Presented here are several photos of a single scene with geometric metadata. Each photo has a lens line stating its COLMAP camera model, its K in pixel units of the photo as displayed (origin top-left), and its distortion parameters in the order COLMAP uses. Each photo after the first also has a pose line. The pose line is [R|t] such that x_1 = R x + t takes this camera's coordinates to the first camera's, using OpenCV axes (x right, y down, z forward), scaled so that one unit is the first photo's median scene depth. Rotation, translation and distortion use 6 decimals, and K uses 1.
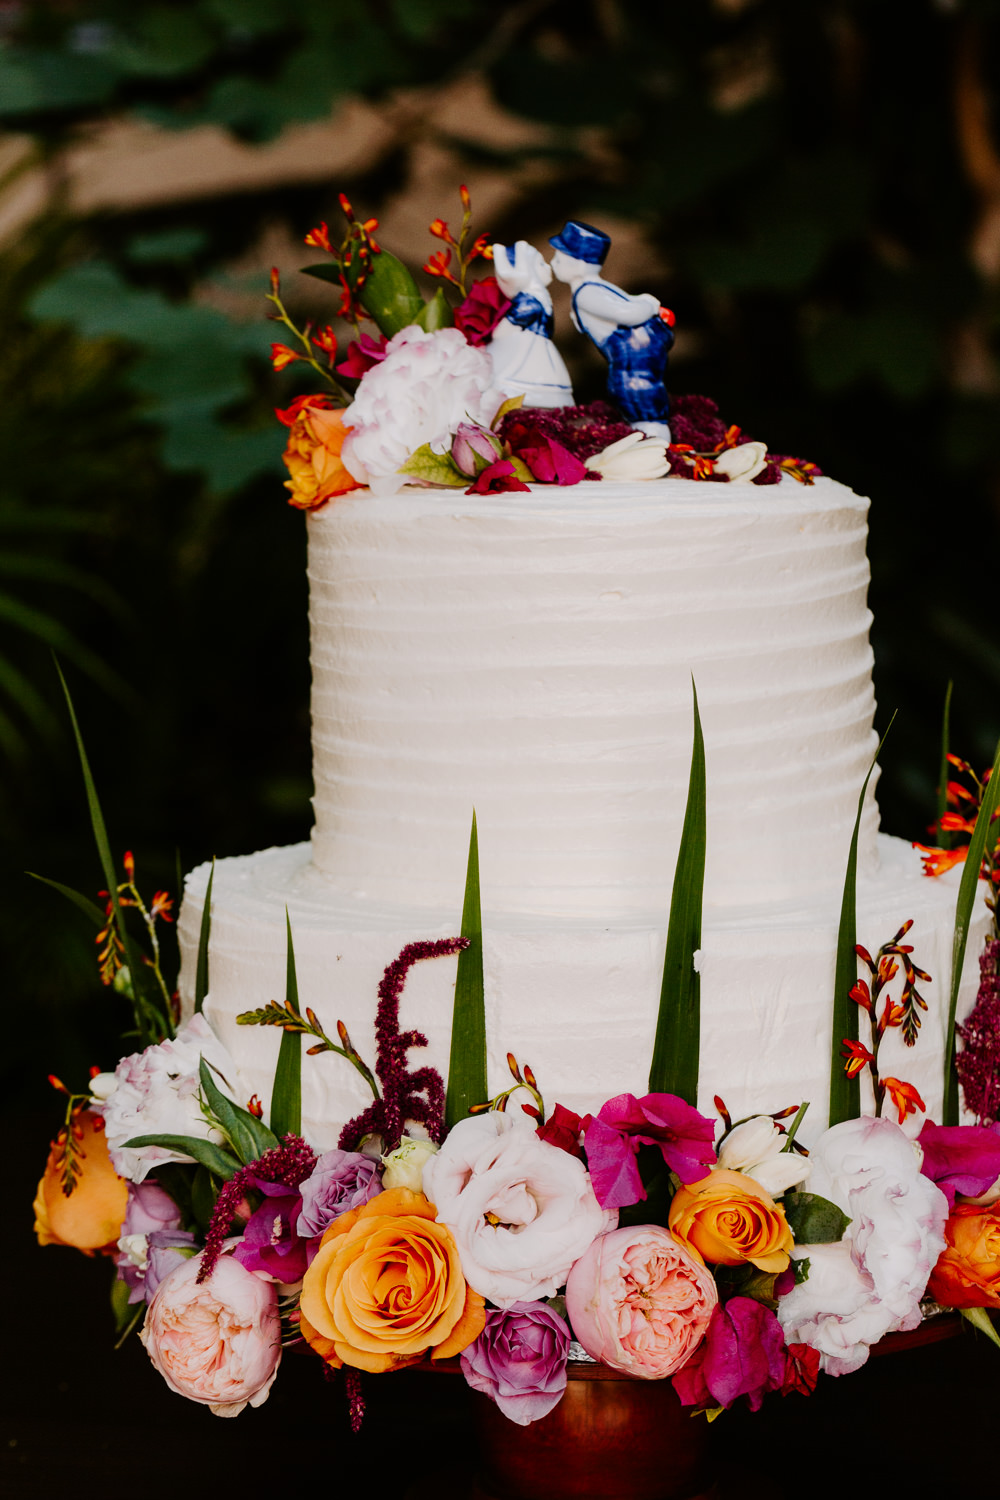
lens RADIAL K [[4466.6, 0, 509.0], [0, 4466.6, 749.2], [0, 0, 1]] dist [-0.081961, 0.000000]
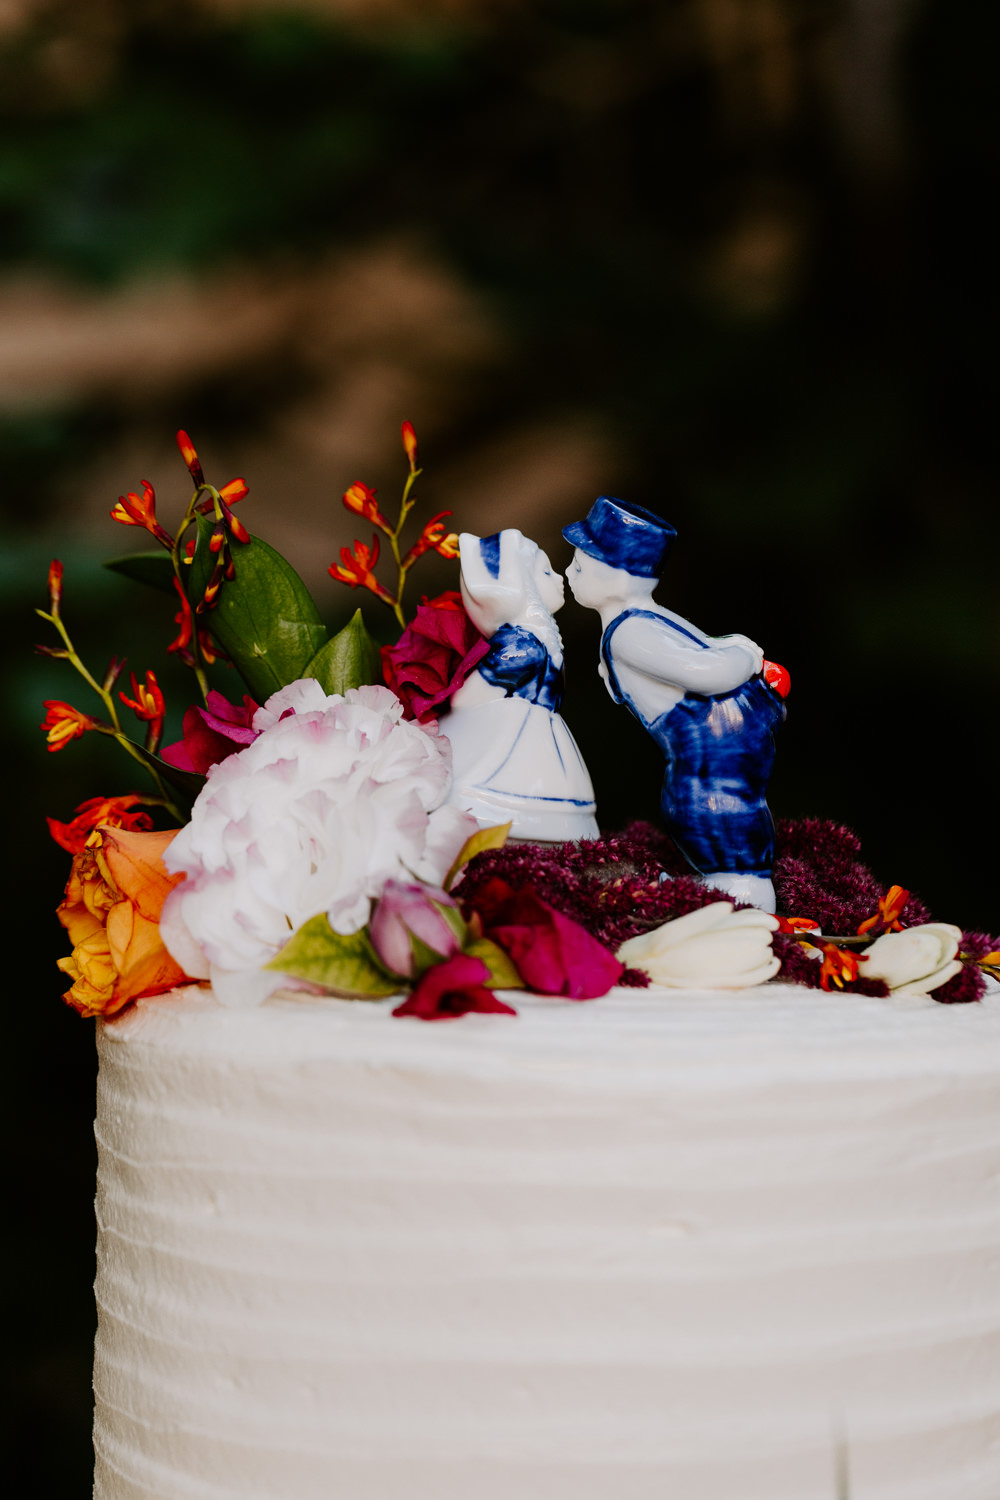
lens RADIAL K [[4466.6, 0, 492.5], [0, 4466.6, 748.6], [0, 0, 1]] dist [-0.081961, 0.000000]
pose [[0.999372, 0.032735, 0.013560, -0.005988], [-0.032131, 0.998577, -0.042569, -0.064816], [-0.014935, 0.042106, 0.999002, 0.464952]]
